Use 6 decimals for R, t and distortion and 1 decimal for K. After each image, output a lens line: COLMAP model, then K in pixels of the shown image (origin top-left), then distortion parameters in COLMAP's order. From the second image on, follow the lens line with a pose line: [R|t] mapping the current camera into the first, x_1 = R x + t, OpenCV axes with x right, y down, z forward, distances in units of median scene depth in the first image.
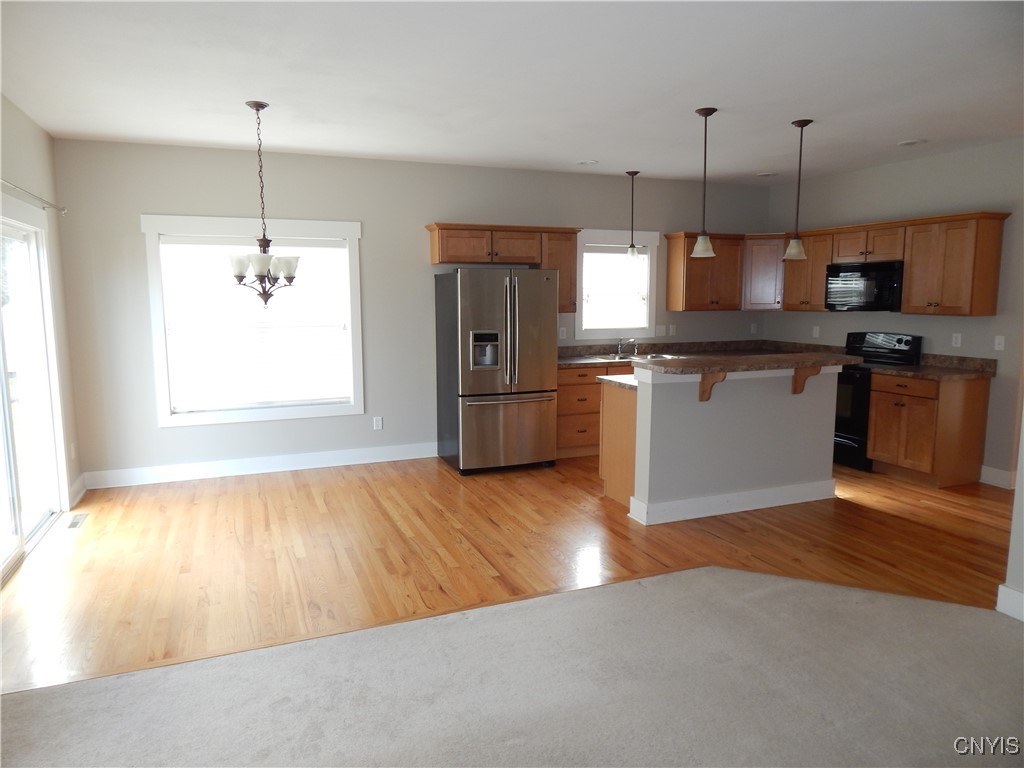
lens RADIAL K [[675.9, 0, 508.5], [0, 675.9, 377.3], [0, 0, 1]] dist [0.002658, -0.011227]
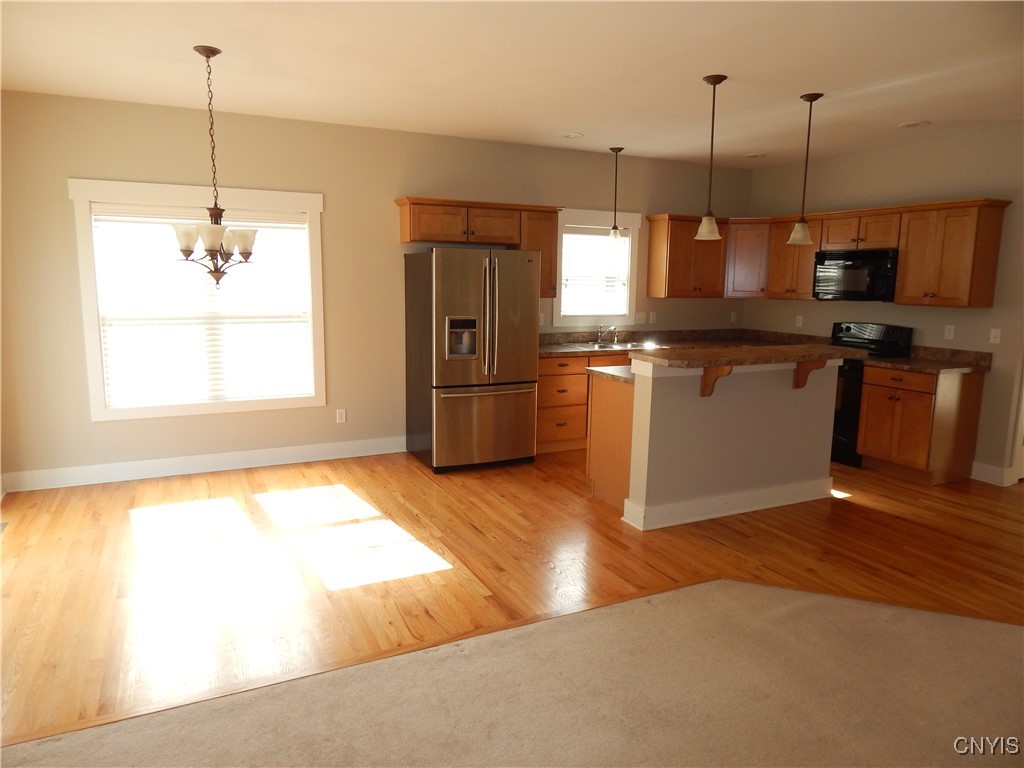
lens RADIAL K [[675.9, 0, 509.7], [0, 675.9, 378.2], [0, 0, 1]] dist [0.002658, -0.011227]
pose [[0.997194, 0.005784, 0.074642, -0.045546], [-0.007702, 0.999647, 0.025438, -0.010830], [-0.074469, -0.025941, 0.996886, 0.095420]]
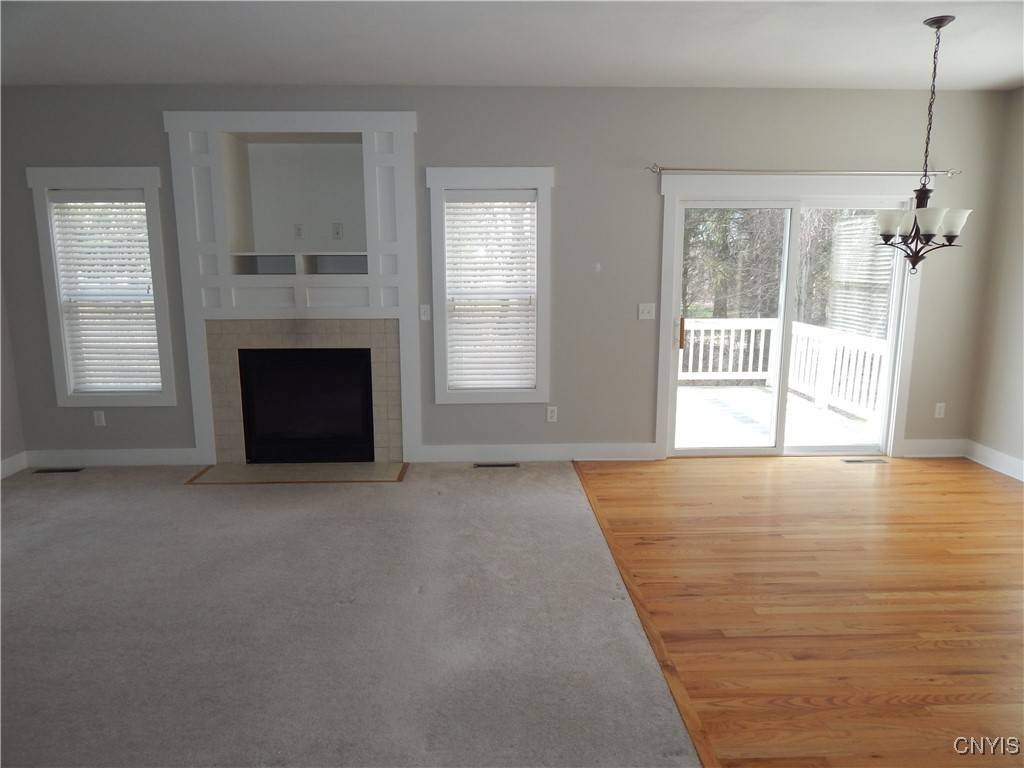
lens RADIAL K [[675.9, 0, 512.6], [0, 675.9, 380.9], [0, 0, 1]] dist [0.002658, -0.011227]
pose [[-0.328472, 0.170972, -0.928910, 0.557160], [-0.119534, 0.968047, 0.220444, -0.090805], [0.936919, 0.183446, -0.297540, 0.747803]]
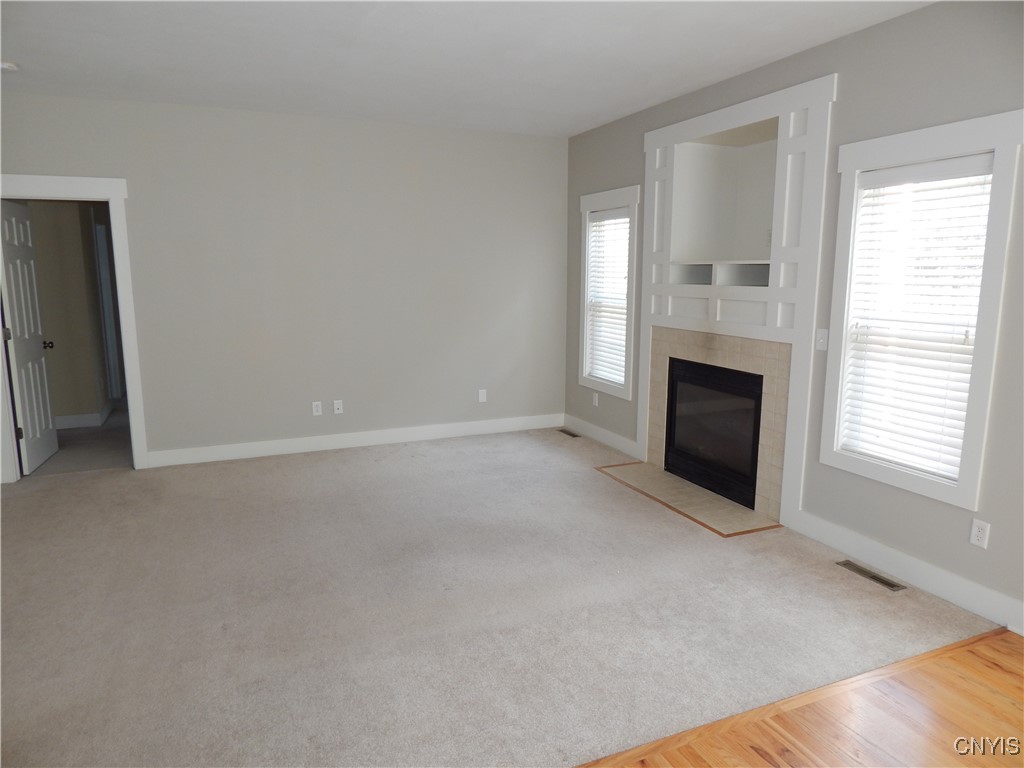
lens RADIAL K [[675.9, 0, 518.6], [0, 675.9, 380.3], [0, 0, 1]] dist [0.002658, -0.011227]
pose [[-0.999129, 0.005723, -0.041344, -0.002331], [-0.006509, 0.957071, 0.289782, -0.127044], [0.041228, 0.289798, -0.956199, 1.042369]]
